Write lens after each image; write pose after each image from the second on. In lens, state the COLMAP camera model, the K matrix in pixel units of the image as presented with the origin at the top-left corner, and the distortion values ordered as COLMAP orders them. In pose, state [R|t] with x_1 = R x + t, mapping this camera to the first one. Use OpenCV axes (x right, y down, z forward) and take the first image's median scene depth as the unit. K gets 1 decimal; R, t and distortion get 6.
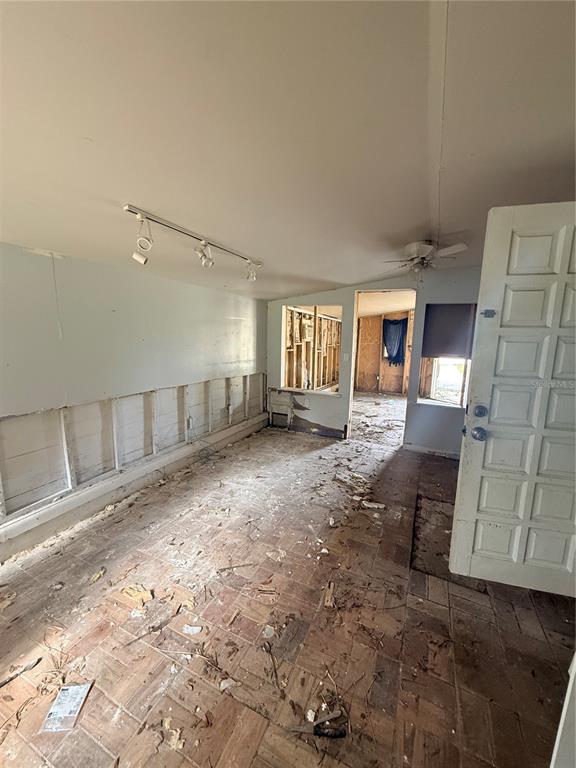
lens RADIAL K [[305.8, 0, 286.0], [0, 305.8, 383.0], [0, 0, 1]] dist [0.000177, 0.000478]
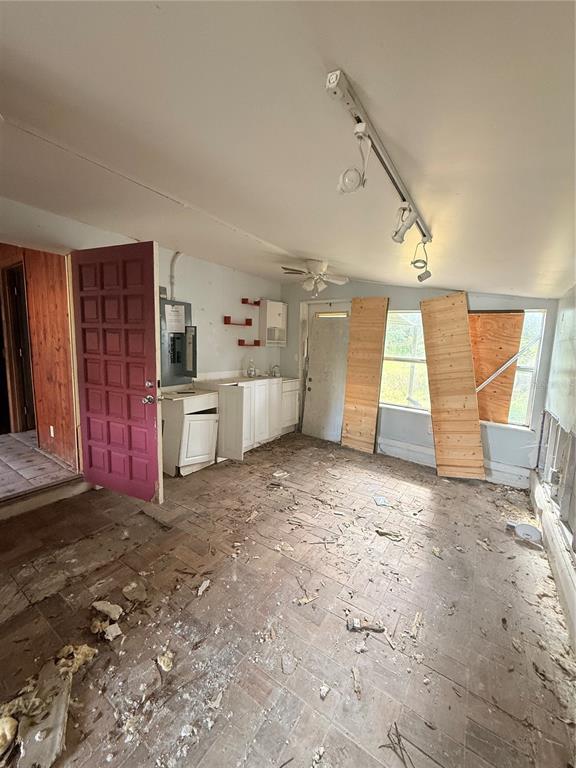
lens RADIAL K [[305.8, 0, 288.0], [0, 305.8, 382.0], [0, 0, 1]] dist [0.000177, 0.000478]
pose [[-0.988353, -0.078752, 0.130217, -0.116943], [-0.039737, 0.959554, 0.278706, -0.231618], [-0.146899, 0.270285, -0.951508, 1.574179]]
